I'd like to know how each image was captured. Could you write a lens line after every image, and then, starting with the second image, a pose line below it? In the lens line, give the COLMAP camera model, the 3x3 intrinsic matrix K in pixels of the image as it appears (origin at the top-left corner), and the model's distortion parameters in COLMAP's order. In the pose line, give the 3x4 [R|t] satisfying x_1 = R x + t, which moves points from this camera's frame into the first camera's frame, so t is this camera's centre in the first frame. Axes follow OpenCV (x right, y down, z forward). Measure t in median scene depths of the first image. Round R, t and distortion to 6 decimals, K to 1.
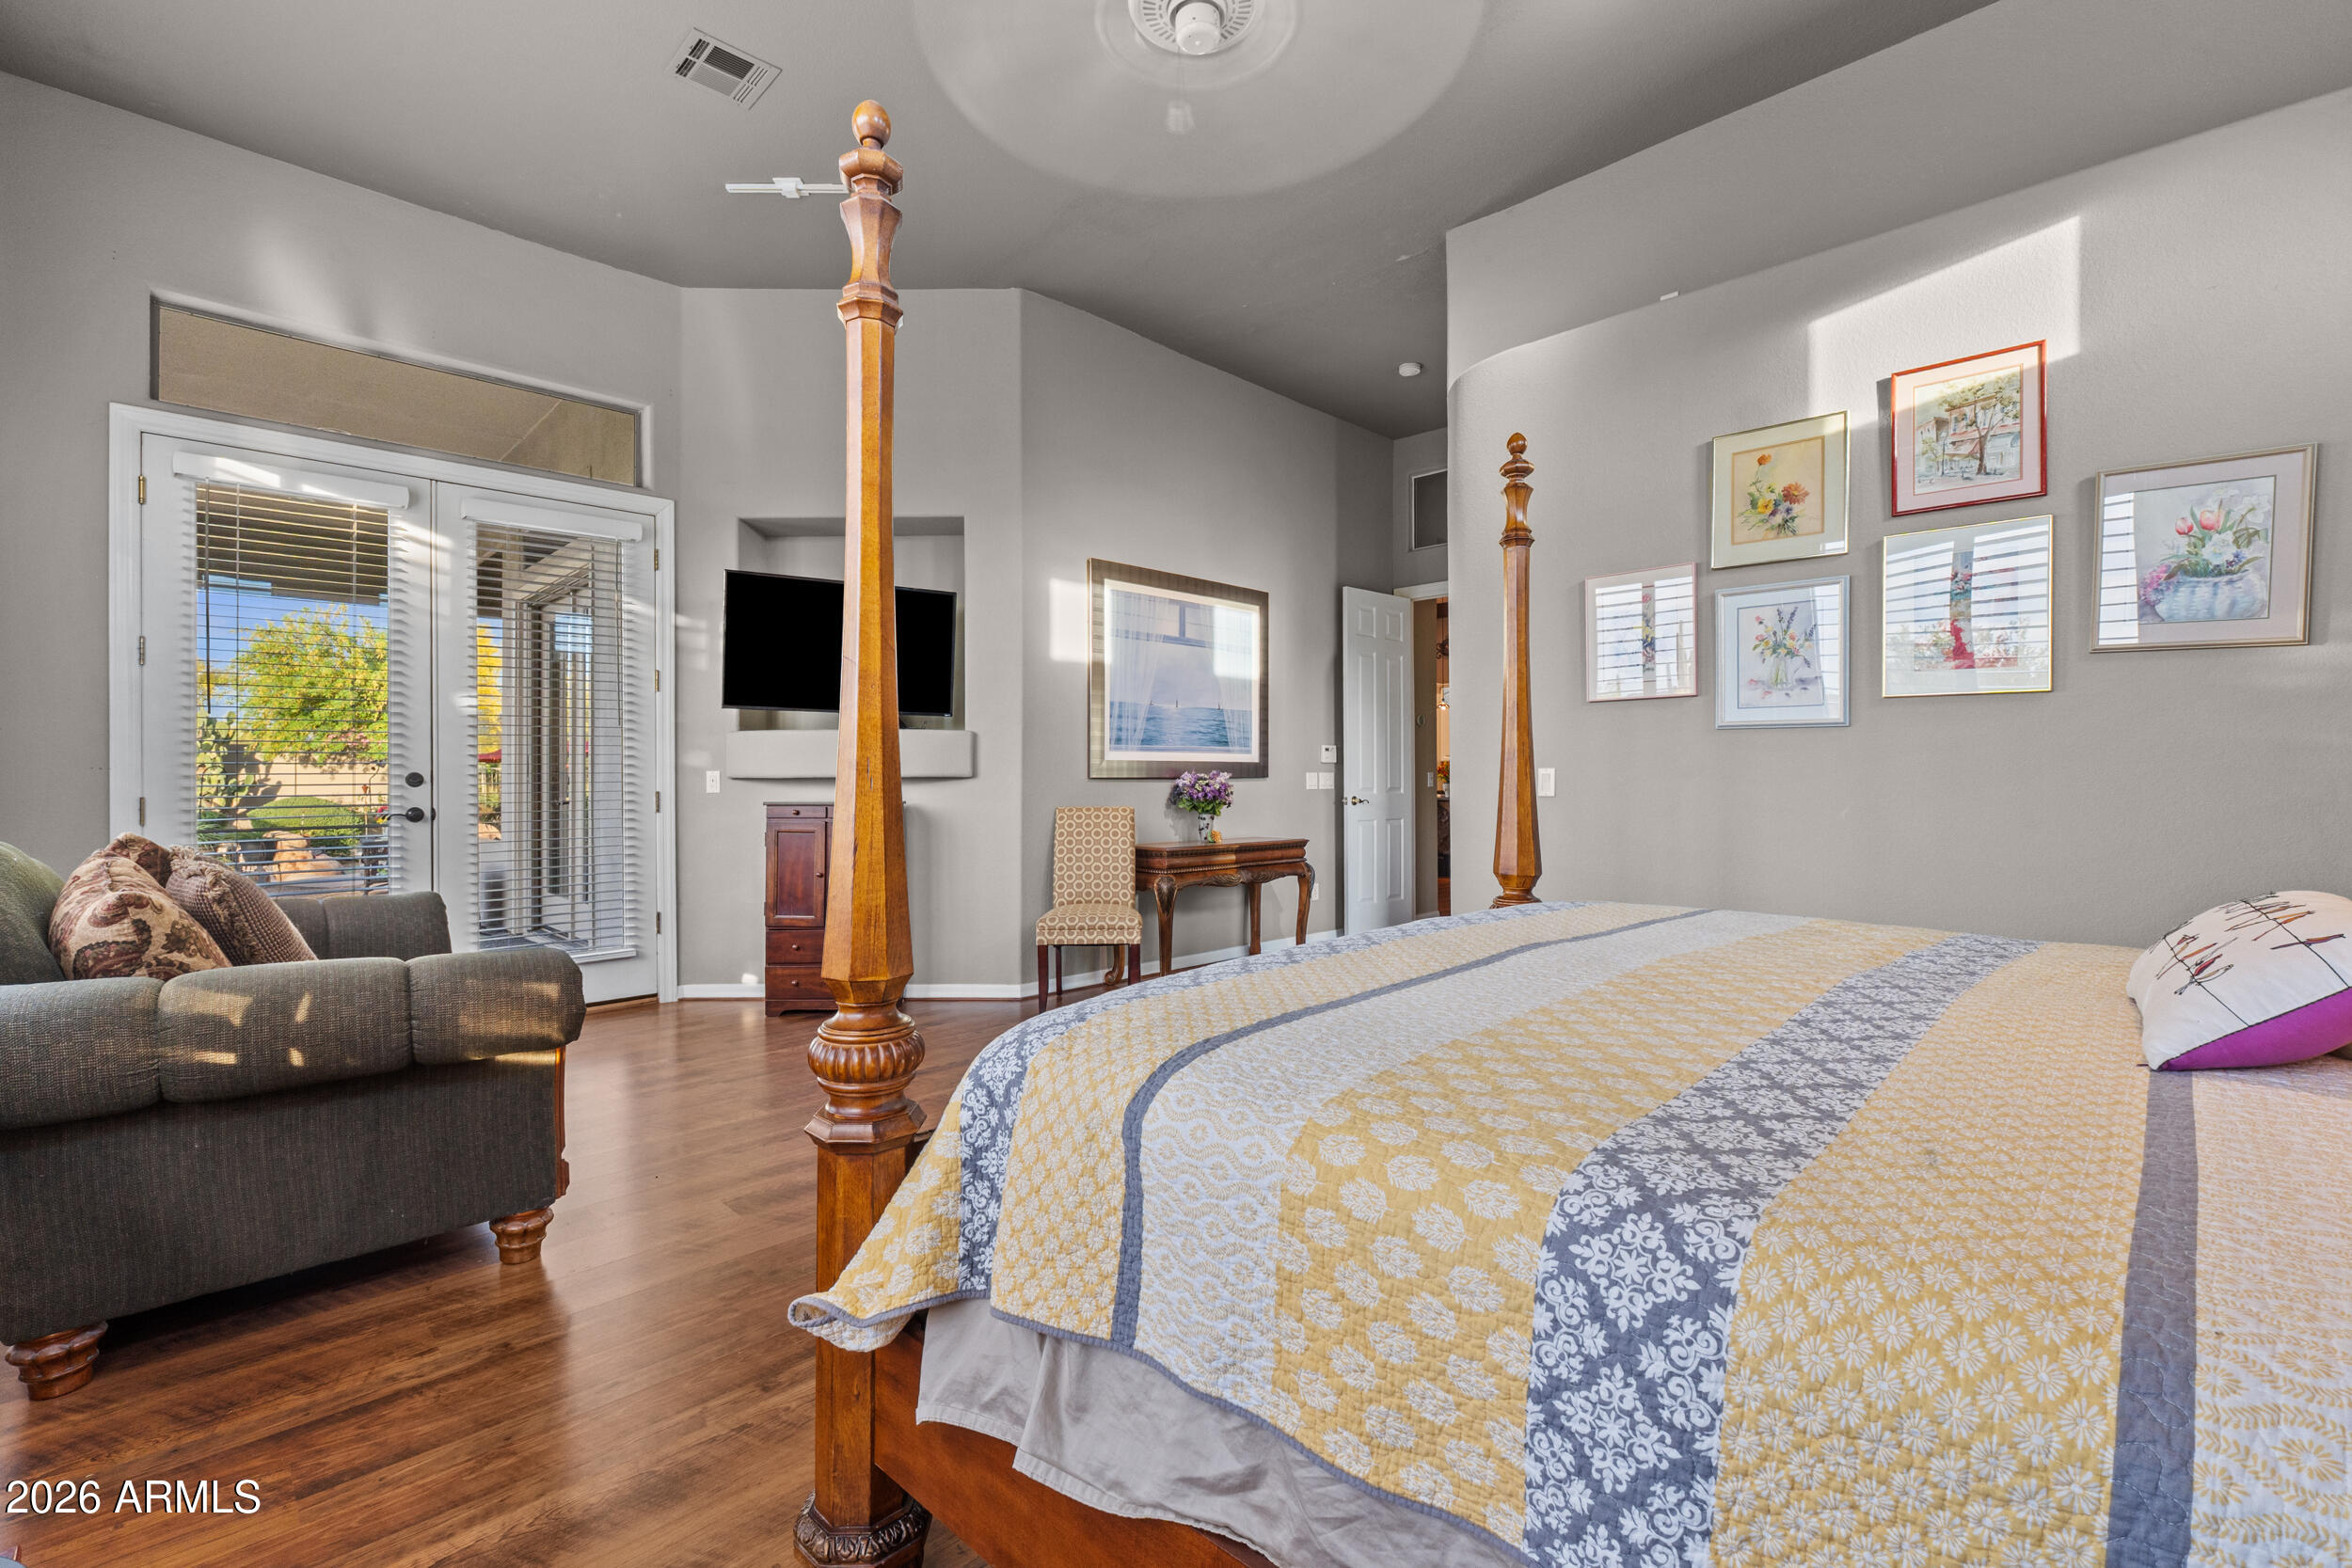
lens RADIAL K [[1005.4, 0, 1176.0], [0, 1005.4, 784.0], [0, 0, 1]] dist [-0.004689, -0.000818]
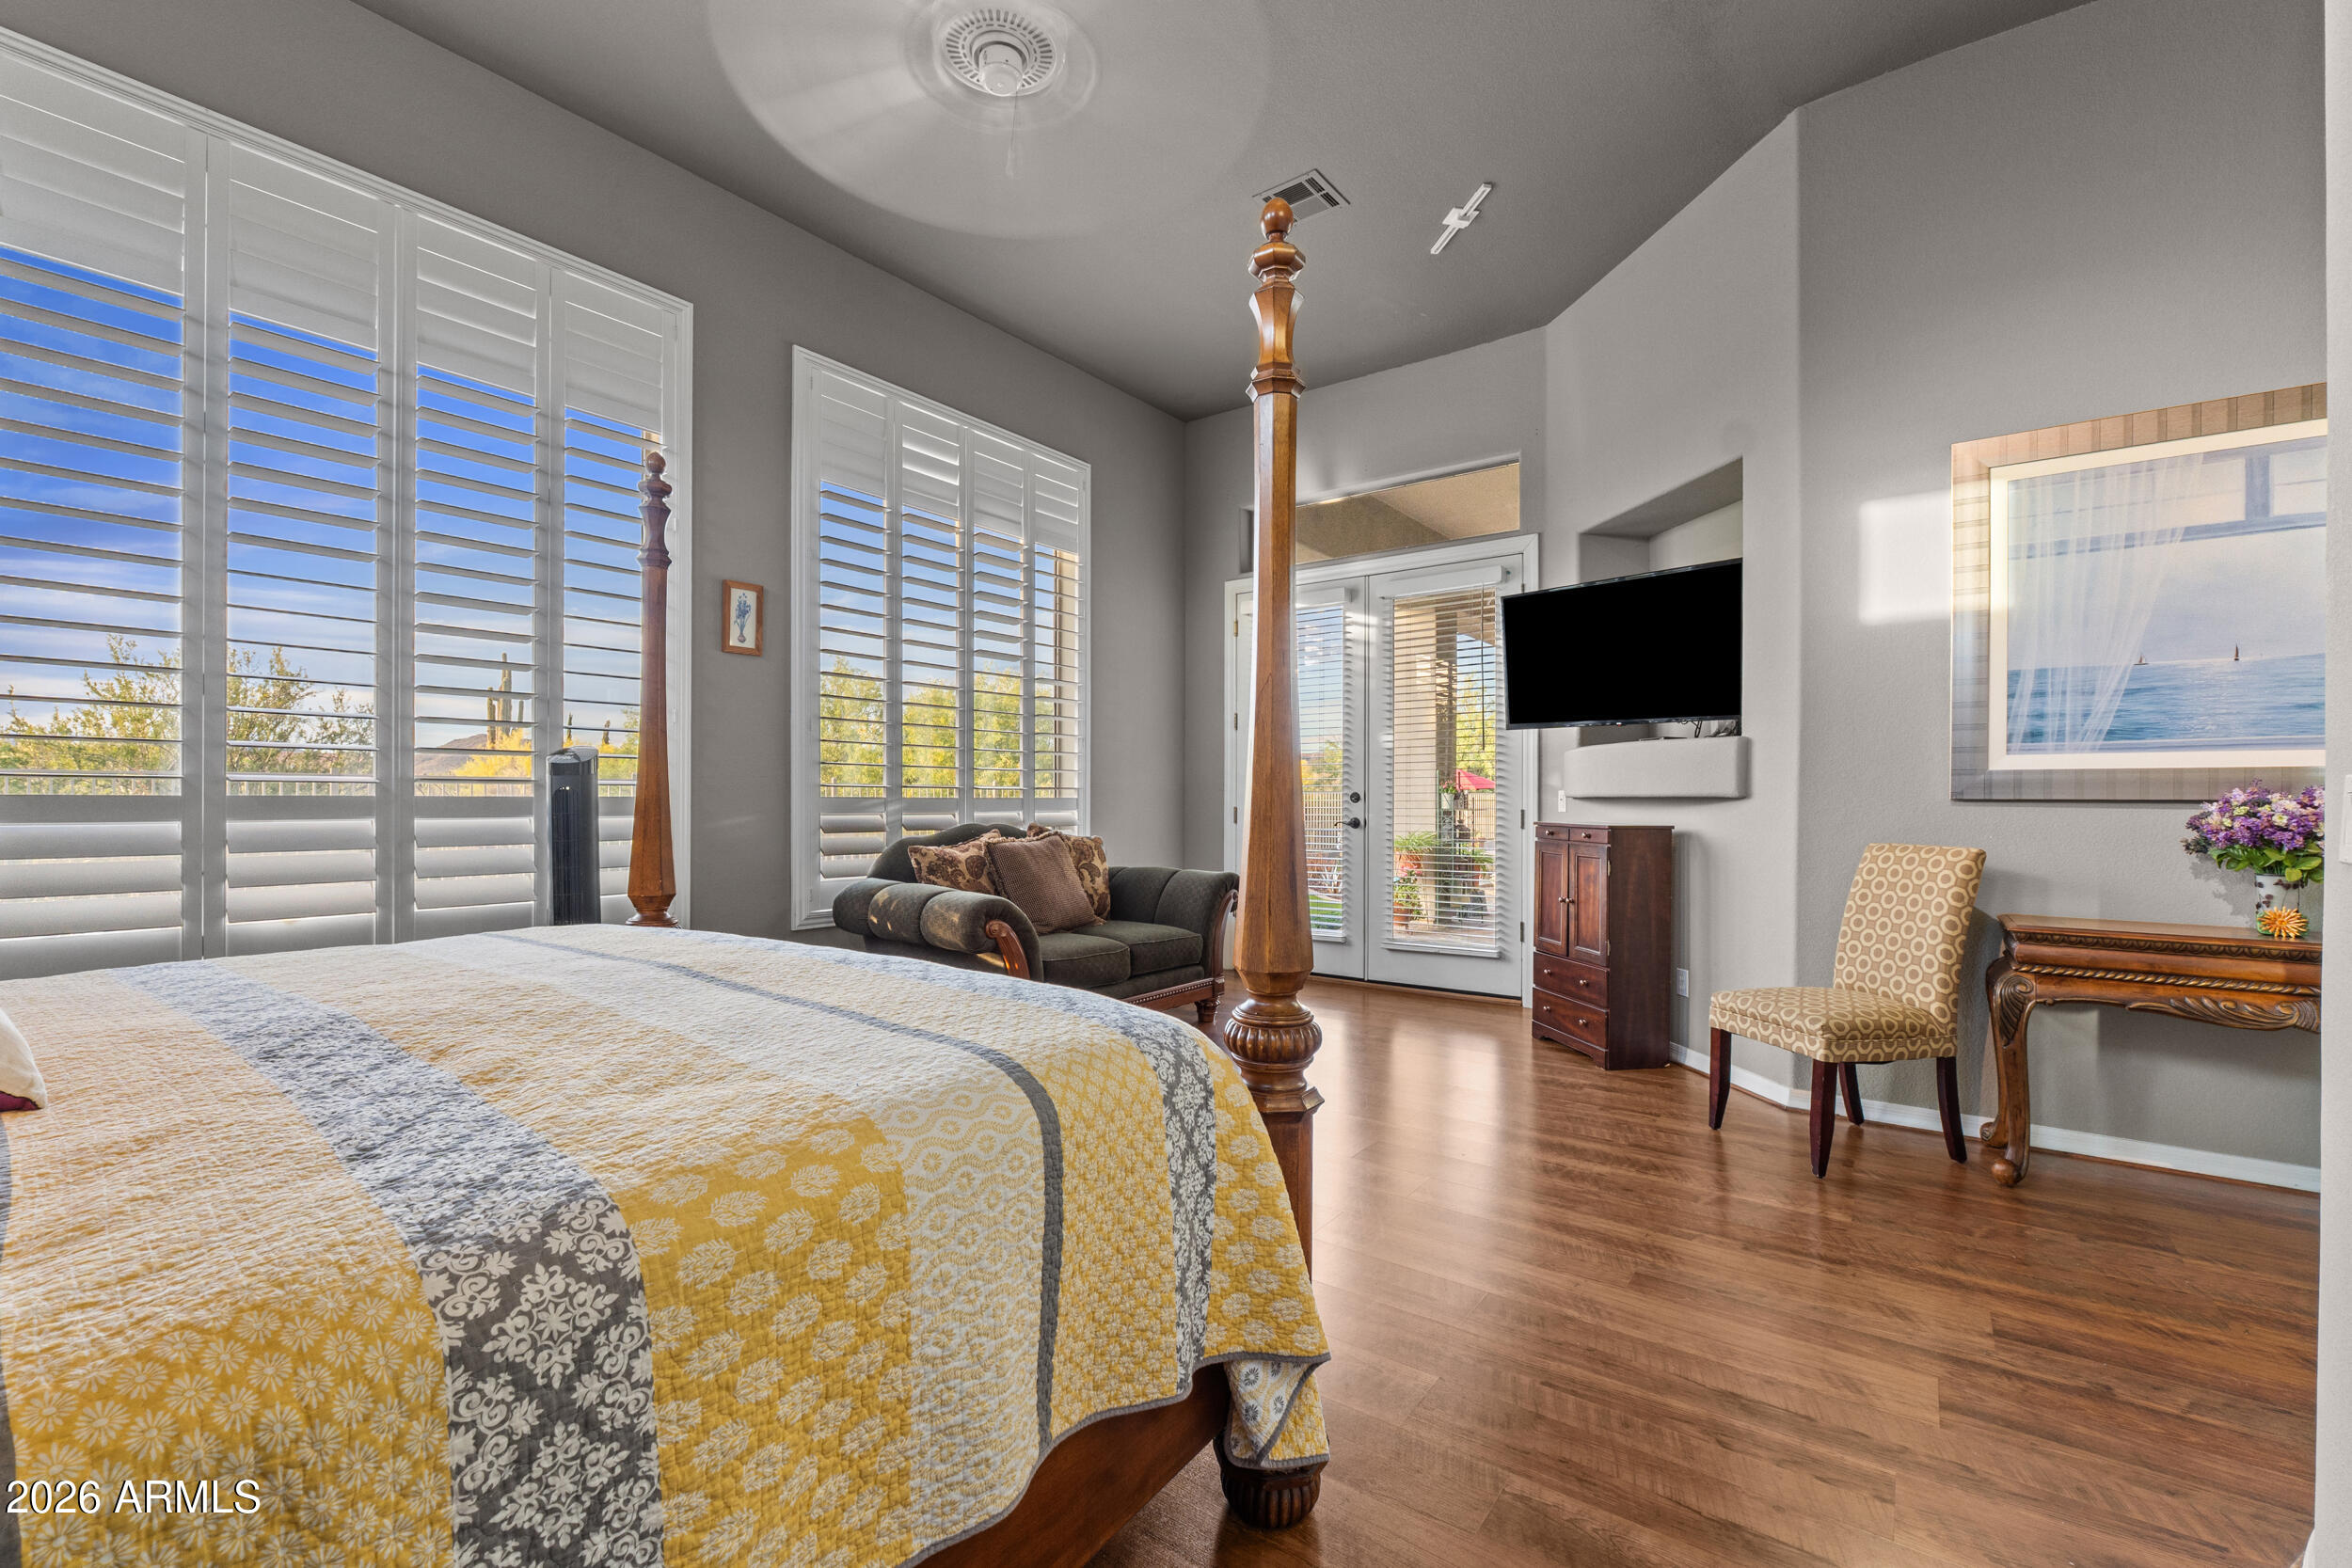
lens RADIAL K [[996.4, 0, 1165.5], [0, 996.4, 807.5], [0, 0, 1]] dist [-0.001077, -0.000580]
pose [[0.155752, 0.014043, -0.987696, 0.472931], [-0.009259, 0.999876, 0.012756, -0.004758], [0.987753, 0.007158, 0.155863, 0.450935]]
